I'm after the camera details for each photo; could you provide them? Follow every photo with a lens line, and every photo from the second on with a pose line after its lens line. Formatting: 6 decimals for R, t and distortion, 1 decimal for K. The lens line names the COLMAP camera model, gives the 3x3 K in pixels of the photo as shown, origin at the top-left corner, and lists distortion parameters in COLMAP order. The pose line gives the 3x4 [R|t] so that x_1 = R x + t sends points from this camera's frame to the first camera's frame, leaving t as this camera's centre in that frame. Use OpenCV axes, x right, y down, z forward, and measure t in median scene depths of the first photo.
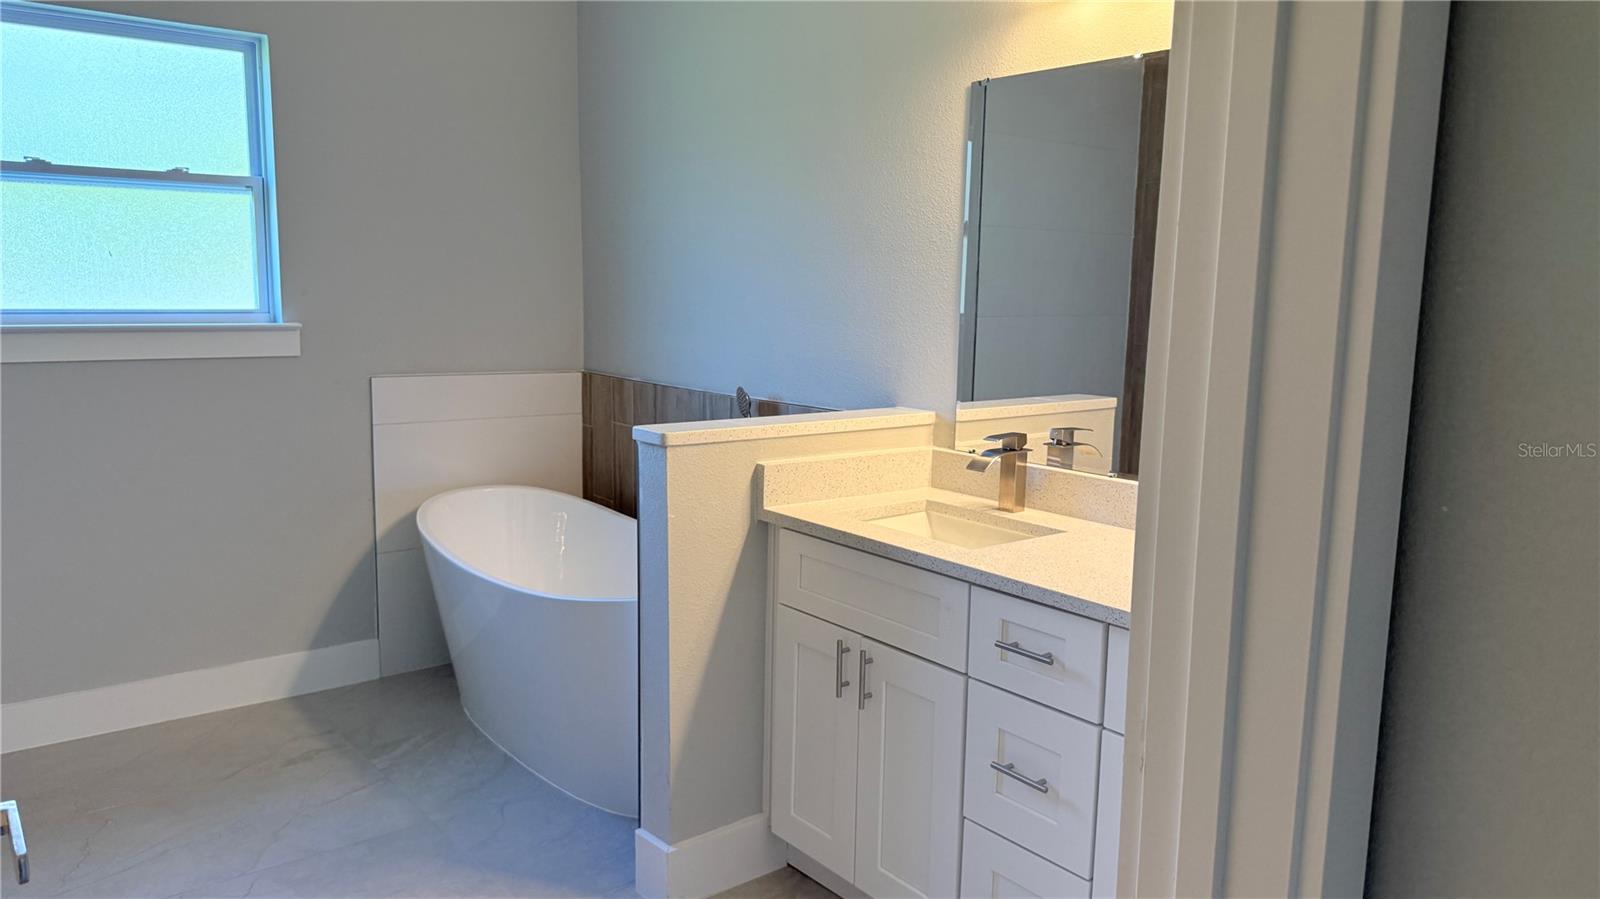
lens RADIAL K [[1136.2, 0, 800.0], [0, 1136.2, 449.5], [0, 0, 1]] dist [0.103972, -0.116080]
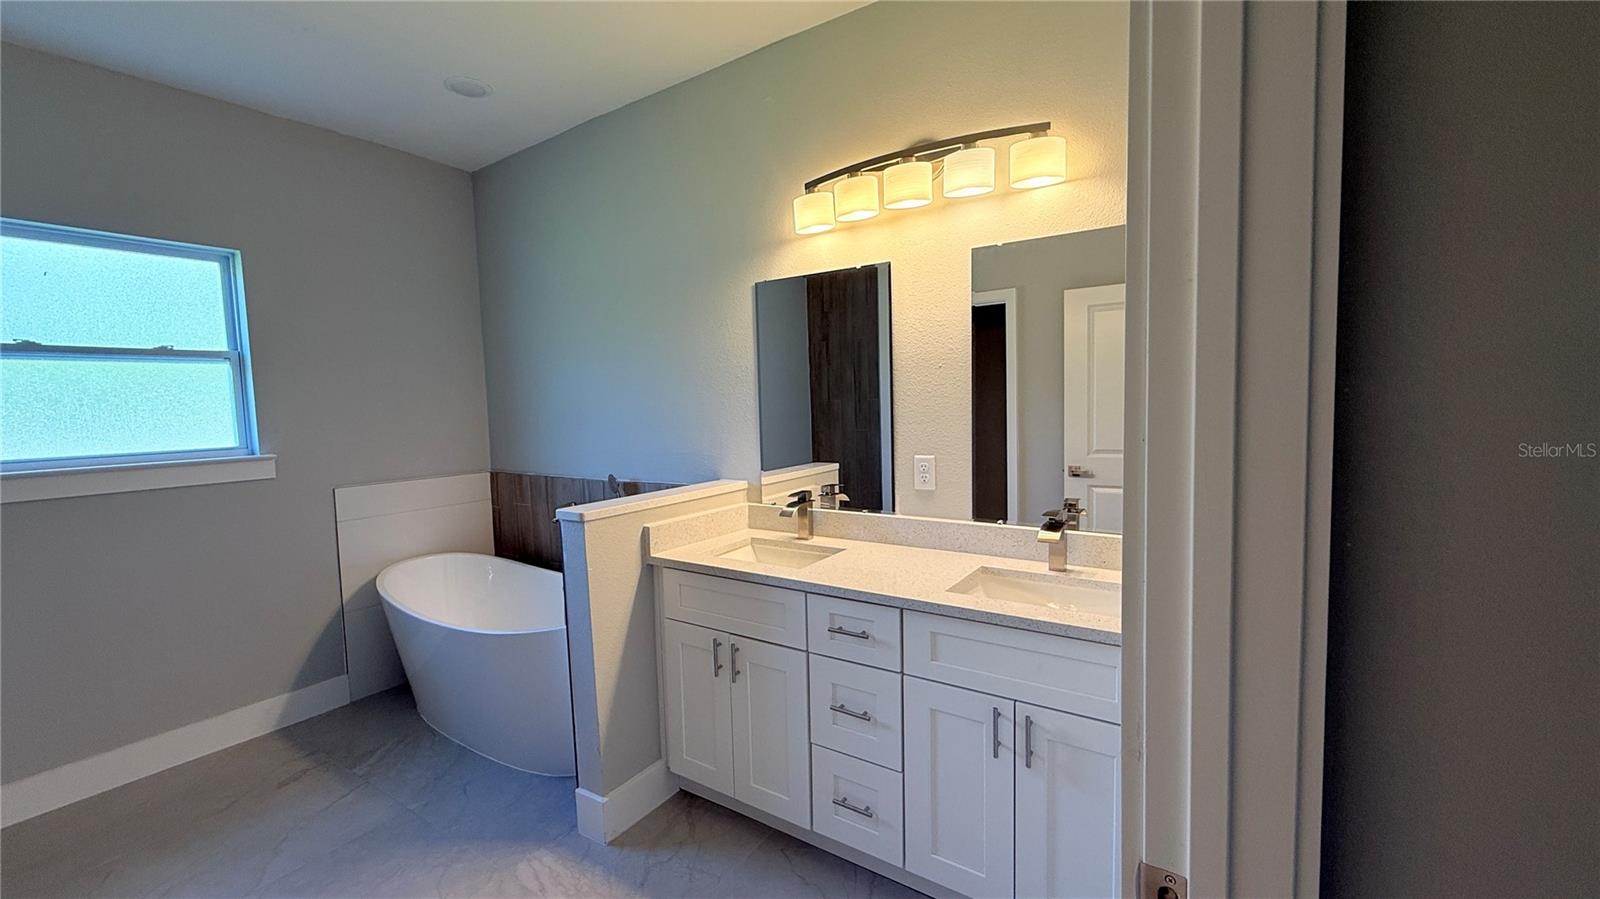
lens RADIAL K [[638.8, 0, 794.4], [0, 638.8, 450.2], [0, 0, 1]] dist [-0.000825, 0.000682]
pose [[0.953611, -0.068569, 0.293130, -0.080275], [0.088528, 0.994534, -0.055359, -0.021105], [-0.287731, 0.078741, 0.954469, 0.116929]]
